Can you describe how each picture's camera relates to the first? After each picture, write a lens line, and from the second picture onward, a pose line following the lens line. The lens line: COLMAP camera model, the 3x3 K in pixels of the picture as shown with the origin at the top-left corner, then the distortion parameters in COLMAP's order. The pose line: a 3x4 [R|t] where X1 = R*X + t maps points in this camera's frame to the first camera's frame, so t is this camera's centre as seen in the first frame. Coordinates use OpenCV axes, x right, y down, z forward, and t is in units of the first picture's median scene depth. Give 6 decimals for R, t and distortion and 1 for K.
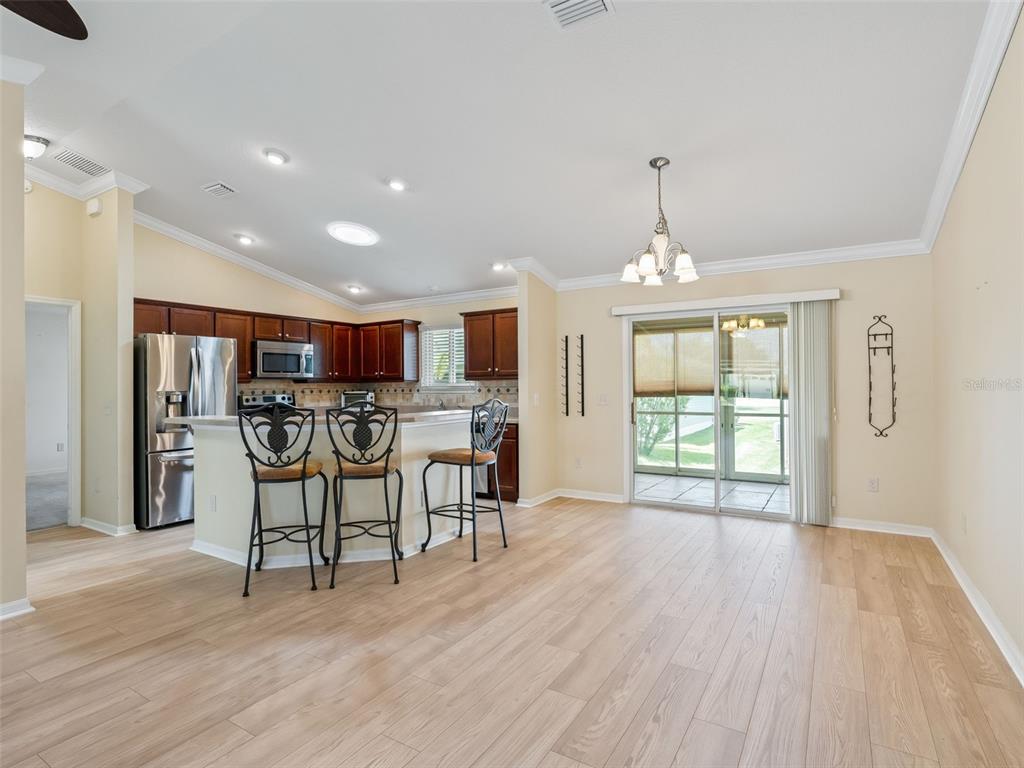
lens RADIAL K [[533.7, 0, 512.0], [0, 533.7, 384.0], [0, 0, 1]] dist [-0.020789, 0.001195]
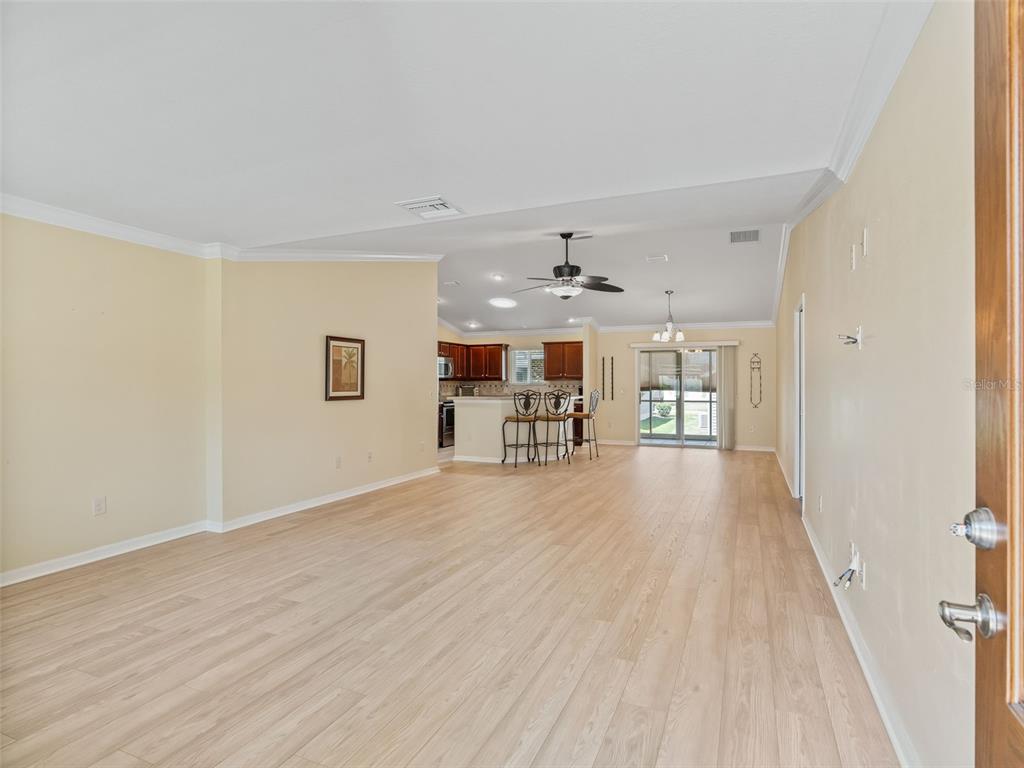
lens RADIAL K [[544.1, 0, 527.2], [0, 544.1, 384.1], [0, 0, 1]] dist [-0.019223, 0.000296]
pose [[0.986870, 0.007085, 0.161360, -0.483996], [-0.007855, 0.999961, 0.004135, -0.001920], [-0.161325, -0.005348, 0.986887, -0.856787]]
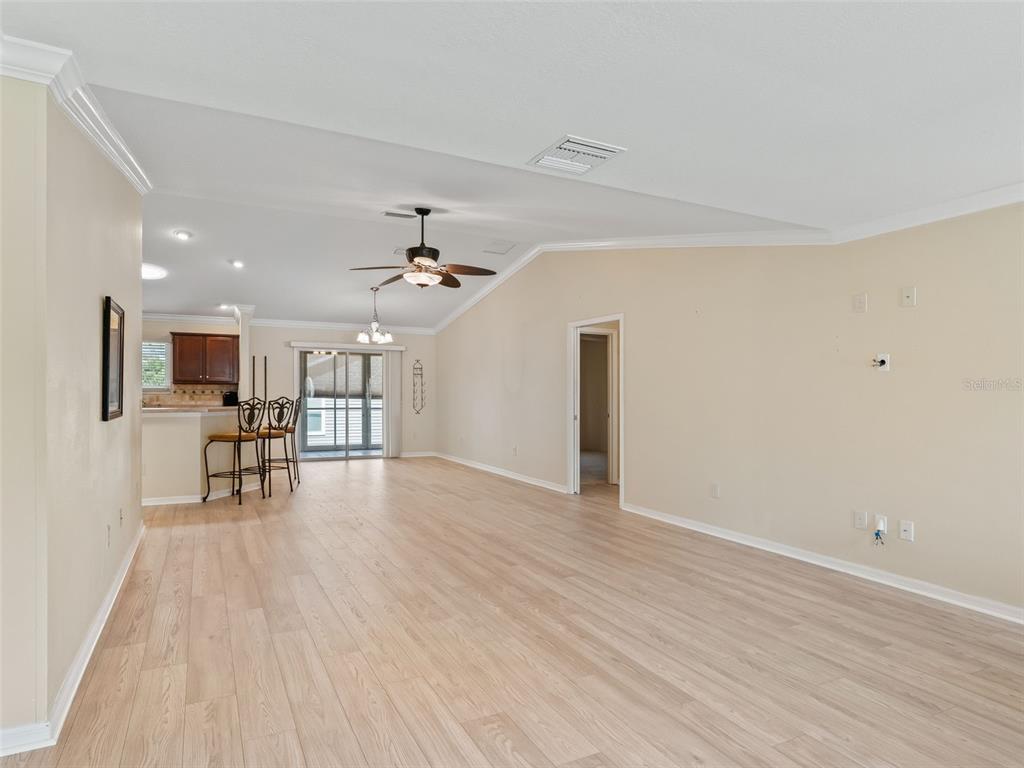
lens RADIAL K [[577.5, 0, 466.5], [0, 577.5, 384.9], [0, 0, 1]] dist [-0.012165, 0.001228]
pose [[0.547580, 0.017436, 0.836571, -0.966016], [-0.013530, 0.999837, -0.011983, 0.002413], [-0.836644, -0.004757, 0.547727, -0.403469]]
